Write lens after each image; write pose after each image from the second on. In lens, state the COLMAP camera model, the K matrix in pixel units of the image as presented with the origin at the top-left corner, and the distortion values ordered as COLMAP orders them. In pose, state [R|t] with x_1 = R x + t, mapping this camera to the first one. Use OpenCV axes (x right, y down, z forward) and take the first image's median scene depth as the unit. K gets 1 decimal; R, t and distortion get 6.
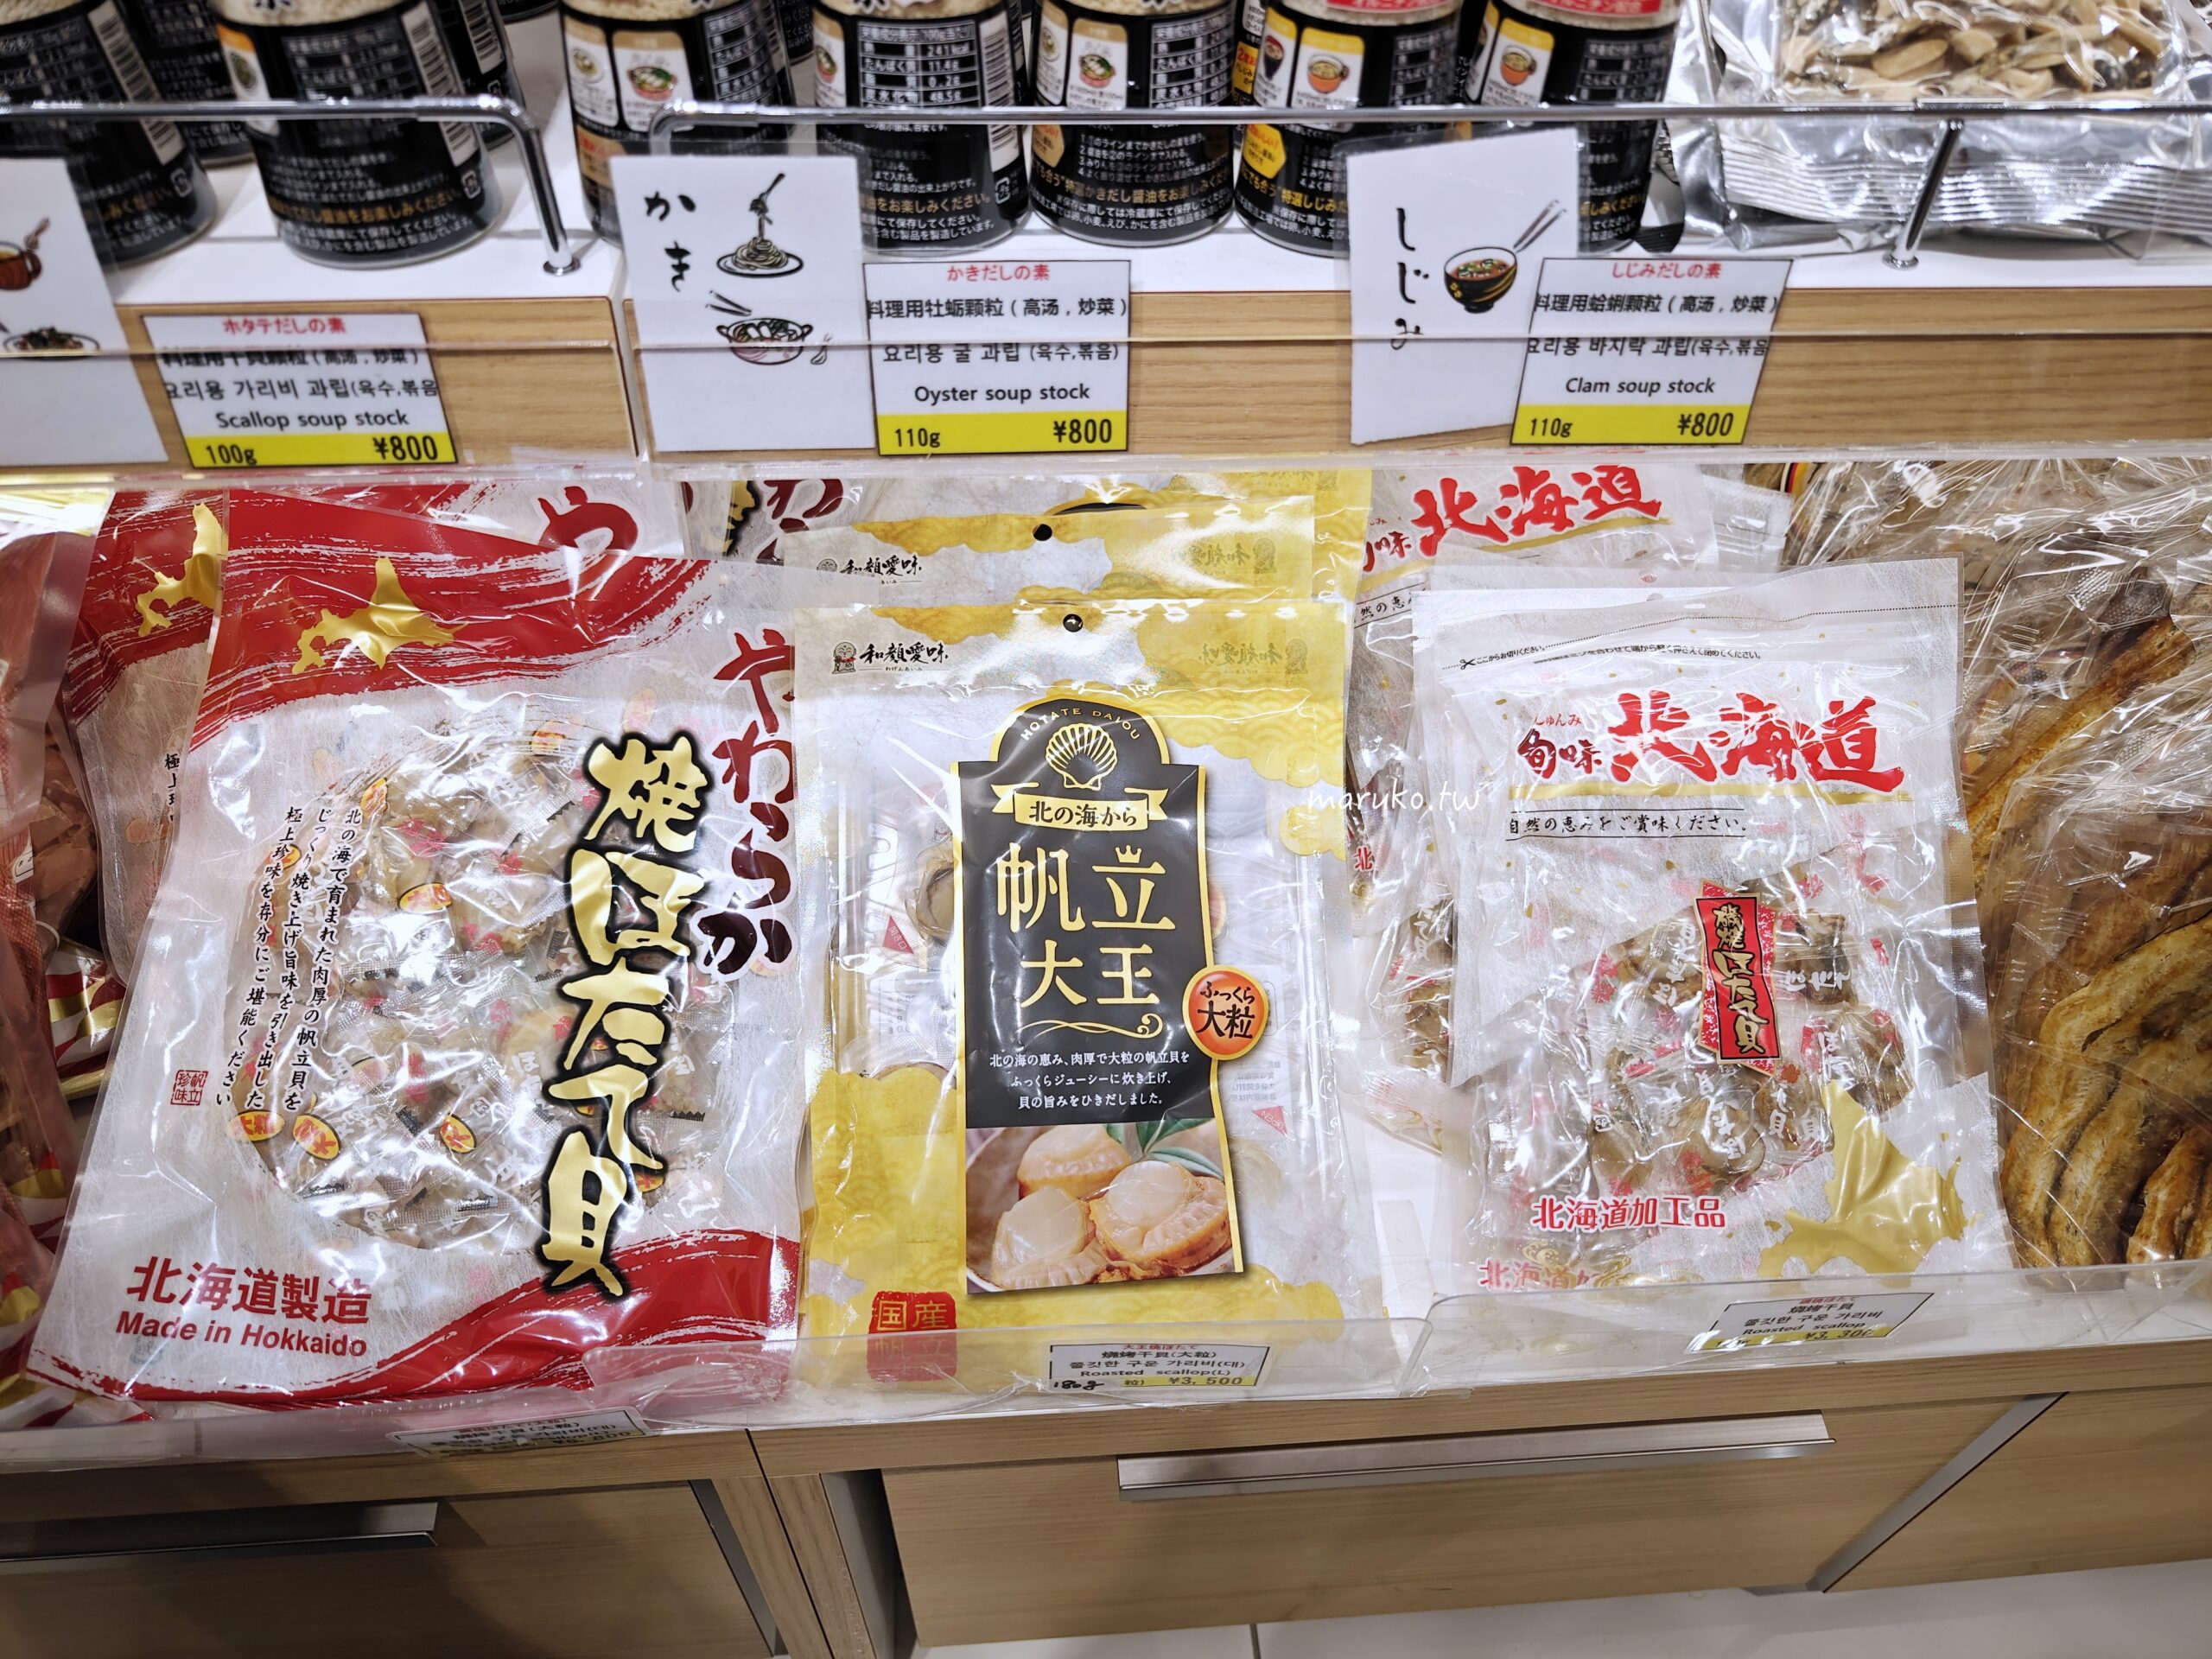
lens RADIAL K [[1502.6, 0, 1109.6], [0, 1502.6, 789.1], [0, 0, 1]] dist [-0.002015, -0.044825]
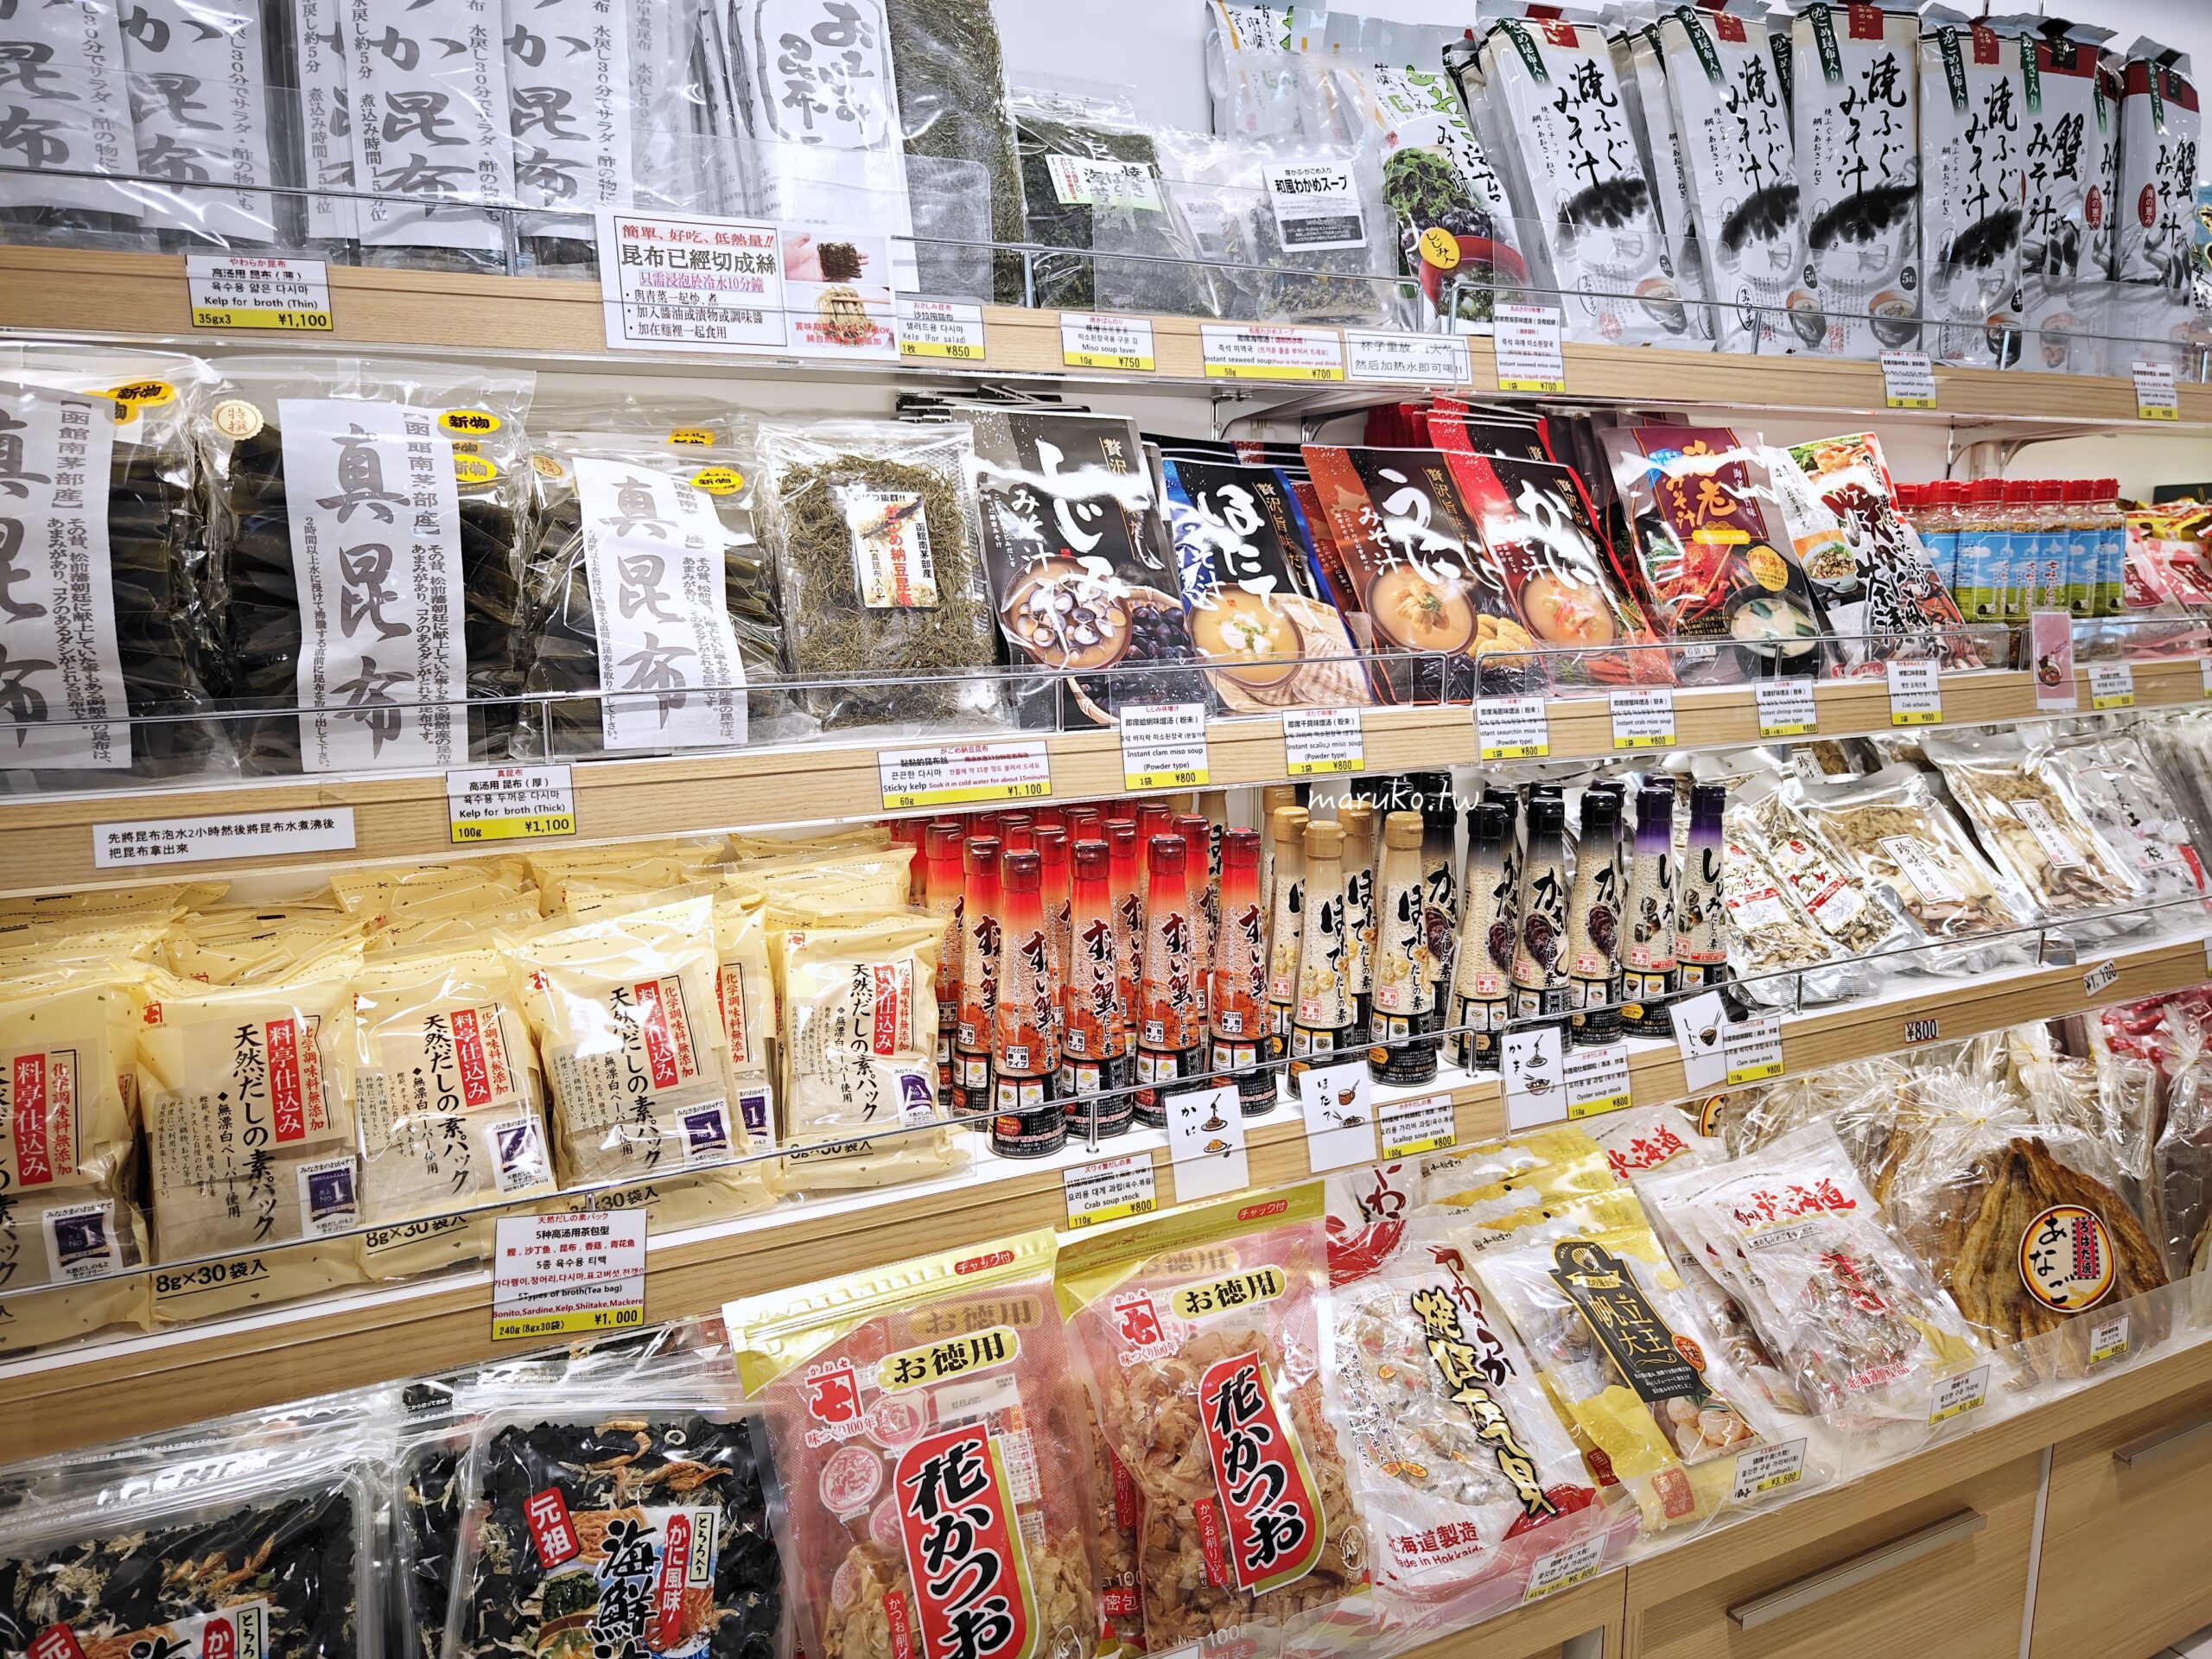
lens RADIAL K [[1461.3, 0, 1106.0], [0, 1461.3, 829.5], [0, 0, 1]] dist [0.029018, -0.039129]
pose [[0.936177, -0.106483, 0.335013, -1.501222], [0.280374, 0.801048, -0.528879, 0.467743], [-0.212045, 0.589054, 0.779778, -1.112187]]
